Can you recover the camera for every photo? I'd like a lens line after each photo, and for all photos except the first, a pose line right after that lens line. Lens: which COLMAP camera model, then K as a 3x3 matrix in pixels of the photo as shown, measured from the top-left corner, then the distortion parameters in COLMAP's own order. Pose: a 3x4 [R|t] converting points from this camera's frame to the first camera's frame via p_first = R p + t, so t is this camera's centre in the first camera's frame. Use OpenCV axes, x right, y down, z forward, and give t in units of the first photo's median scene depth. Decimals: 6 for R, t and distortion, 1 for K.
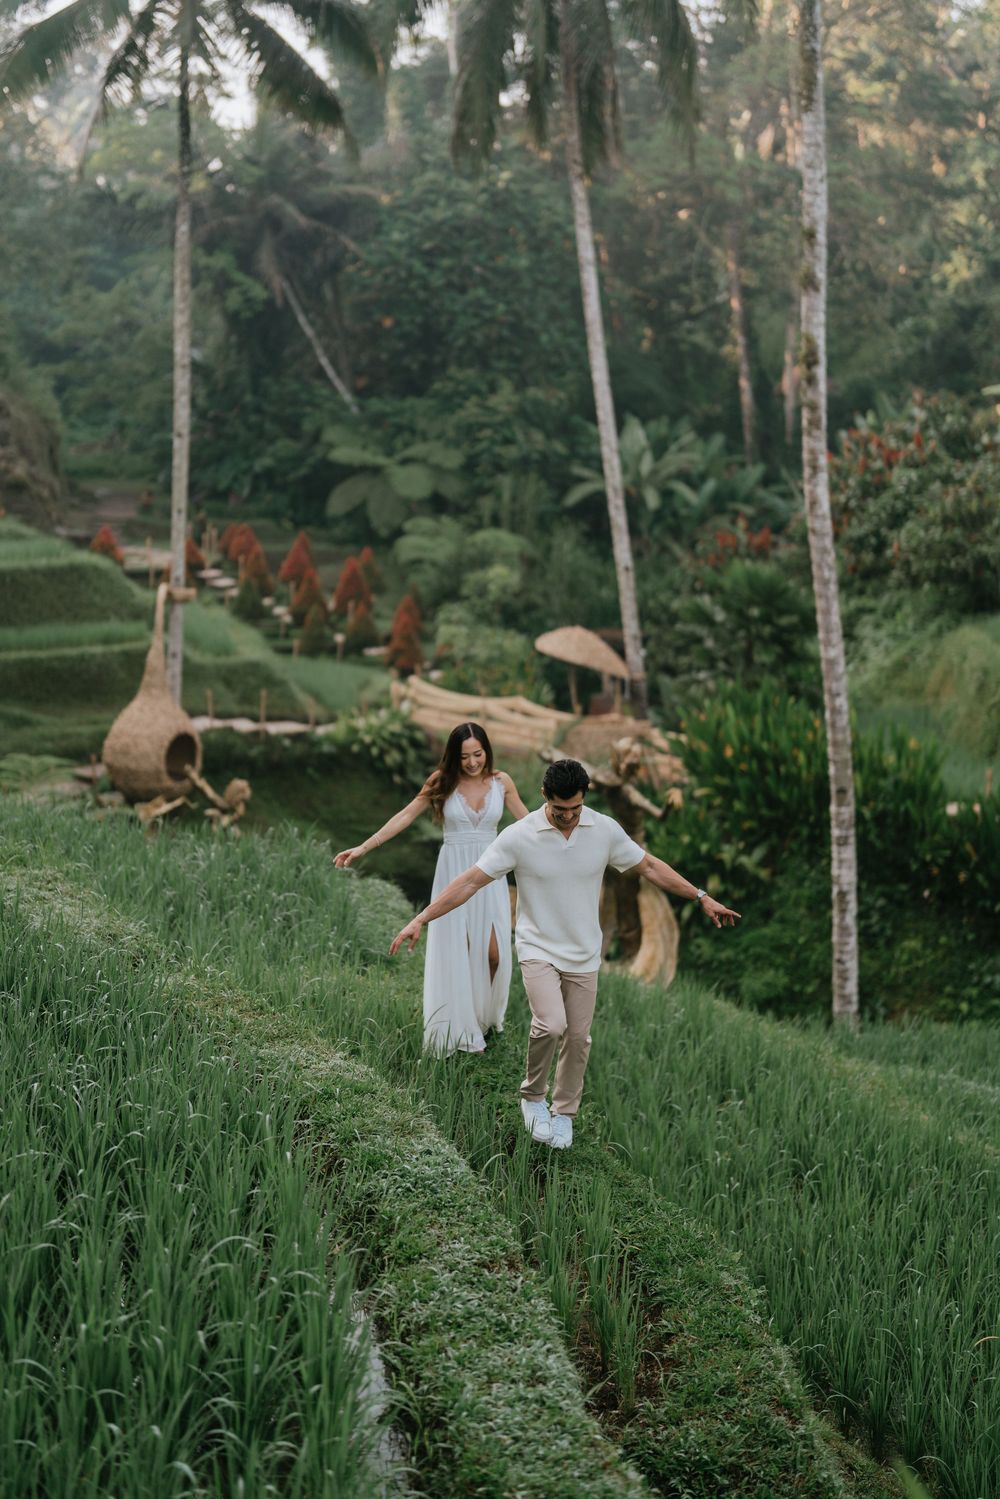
lens RADIAL K [[2237.0, 0, 500.0], [0, 2237.0, 749.5], [0, 0, 1]] dist [0.013154, -0.041478]
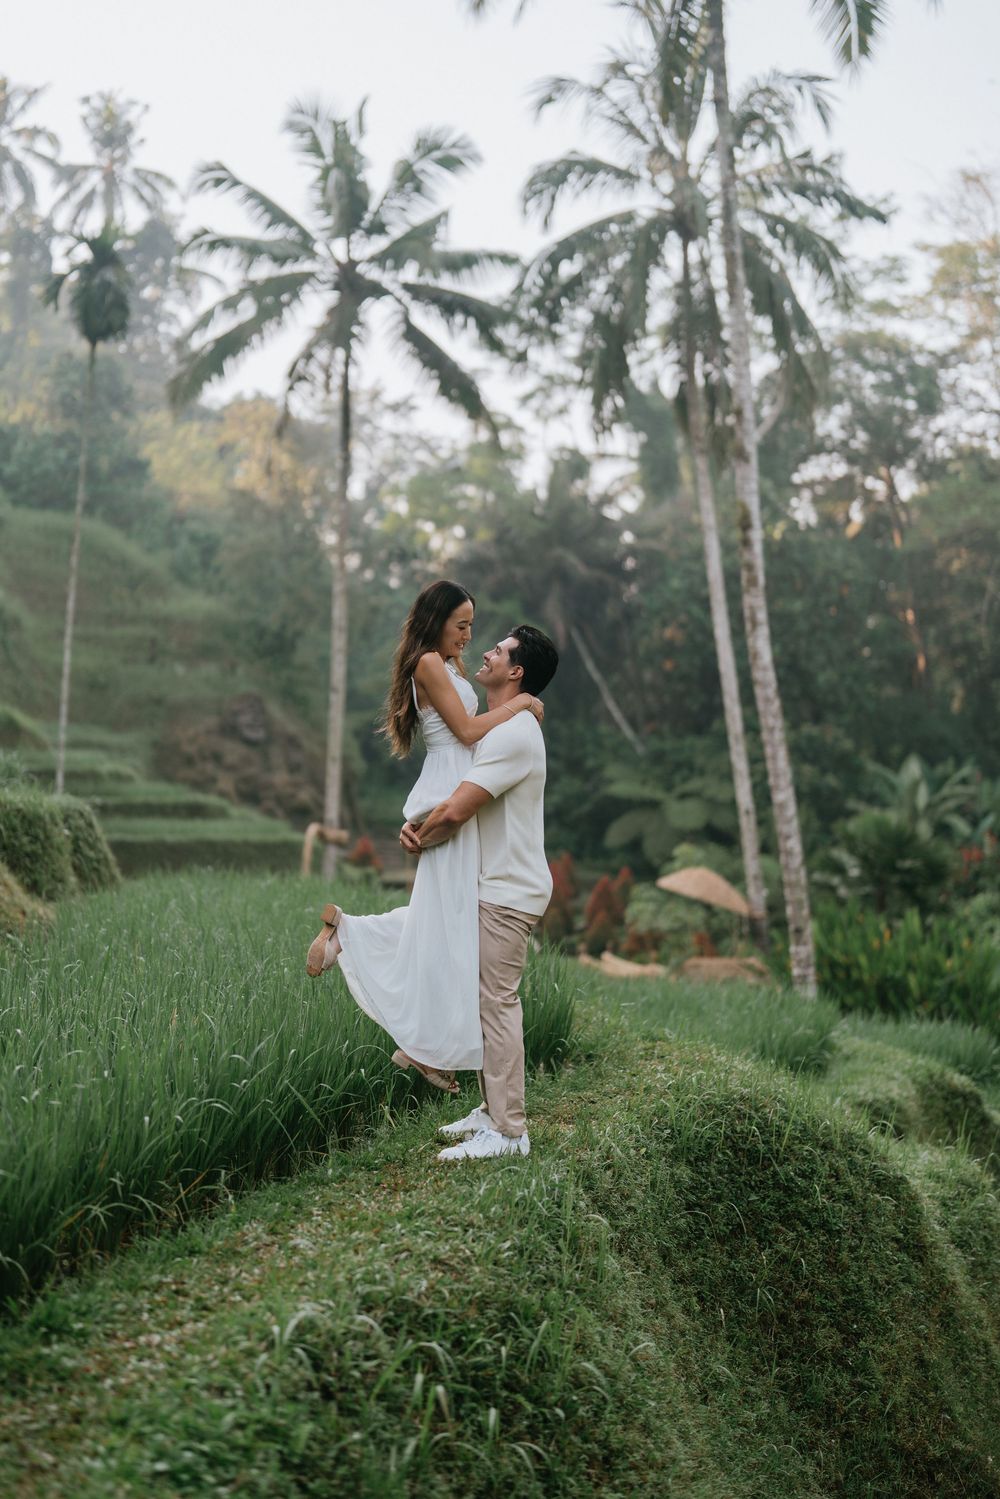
lens RADIAL K [[2237.0, 0, 500.0], [0, 2237.0, 749.5], [0, 0, 1]] dist [0.013154, -0.041478]
pose [[0.985151, -0.006505, -0.171569, 0.121598], [-0.023975, 0.984280, -0.174981, 0.076278], [0.170010, 0.176496, 0.969508, -0.039930]]
